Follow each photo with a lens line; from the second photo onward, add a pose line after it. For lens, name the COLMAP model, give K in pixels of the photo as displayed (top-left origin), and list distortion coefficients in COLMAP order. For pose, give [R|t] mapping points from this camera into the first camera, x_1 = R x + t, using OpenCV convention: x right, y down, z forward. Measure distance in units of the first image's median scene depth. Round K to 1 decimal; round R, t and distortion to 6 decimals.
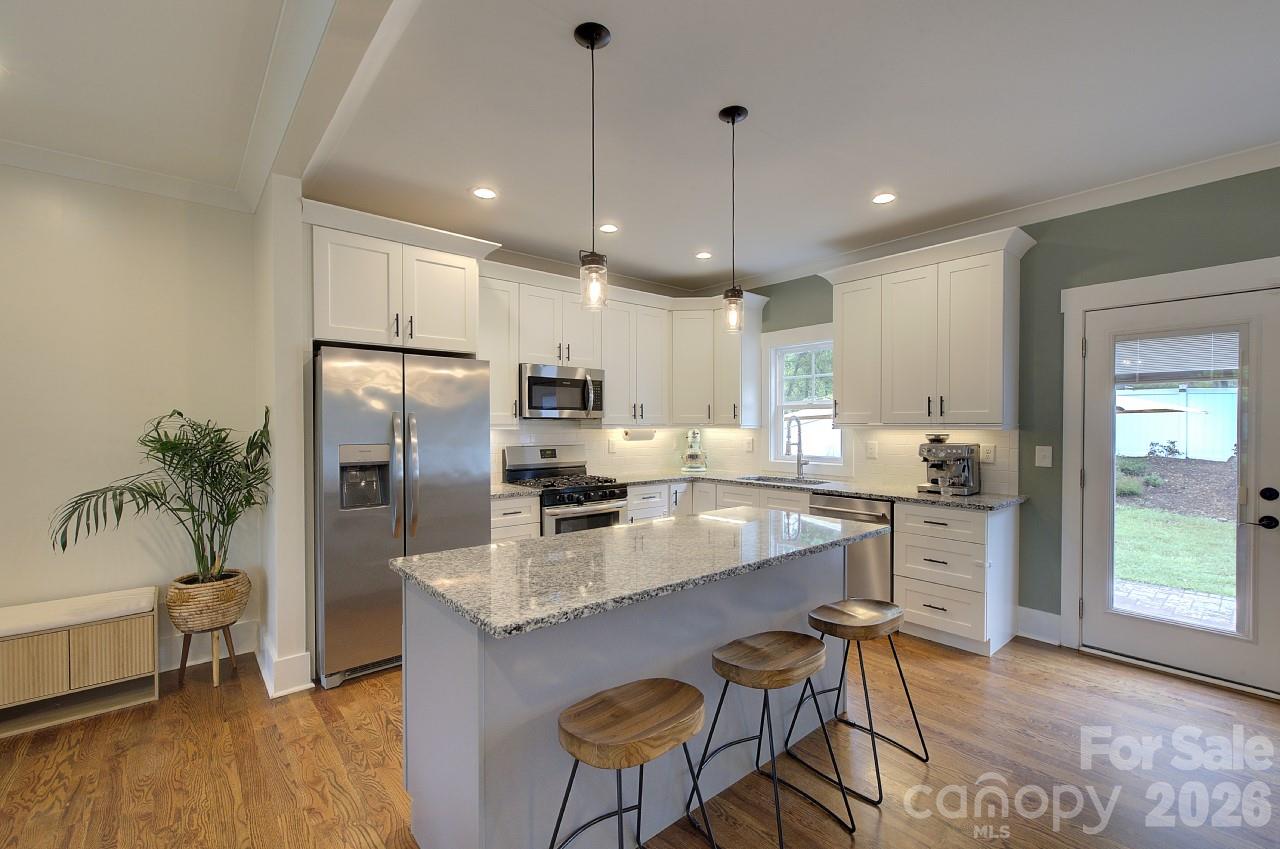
lens RADIAL K [[552.1, 0, 645.4], [0, 552.1, 429.0], [0, 0, 1]] dist [-0.003812, 0.003617]
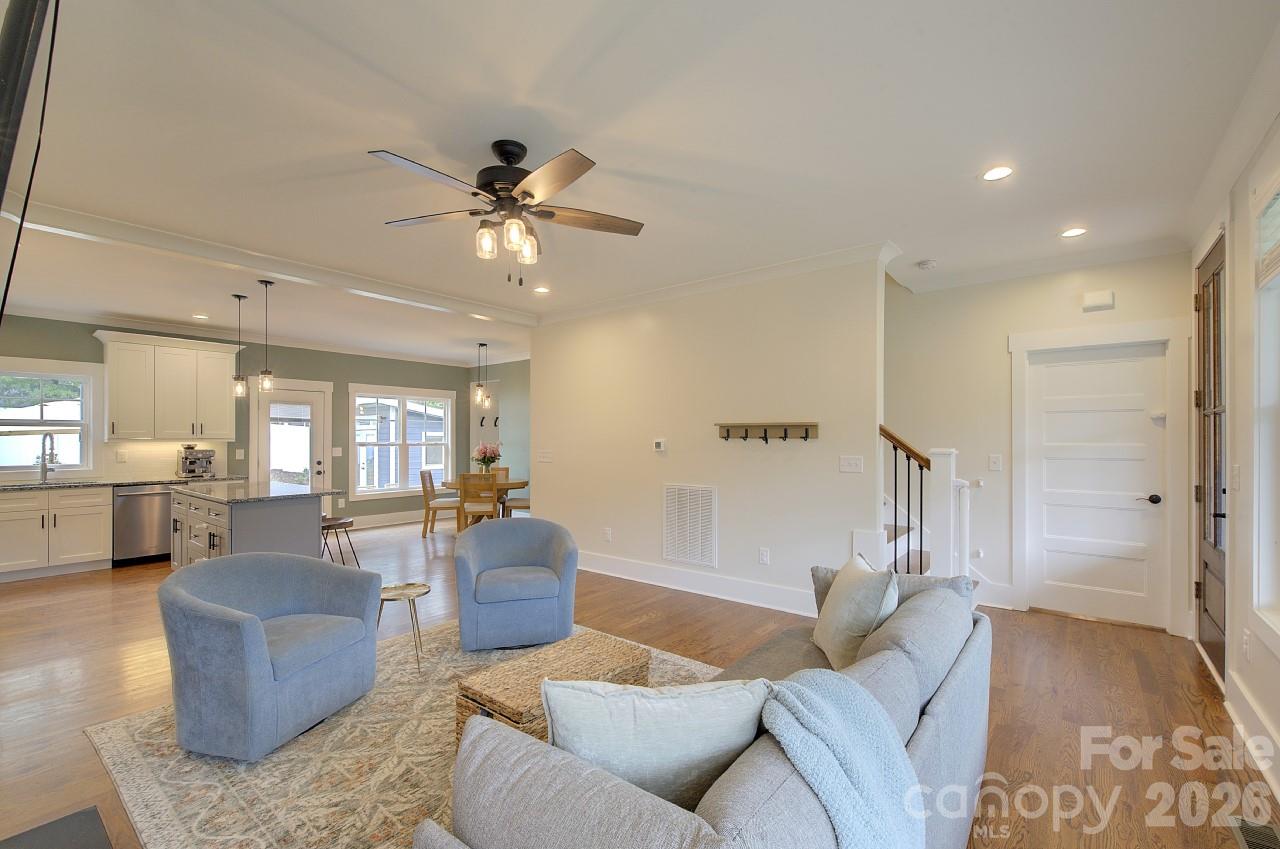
lens RADIAL K [[552.1, 0, 649.0], [0, 552.1, 434.3], [0, 0, 1]] dist [-0.003812, 0.003617]
pose [[-0.180960, 0.009997, 0.983440, -1.613719], [0.011864, 0.999898, -0.007981, 0.009439], [-0.983419, 0.010223, -0.181060, -0.135580]]
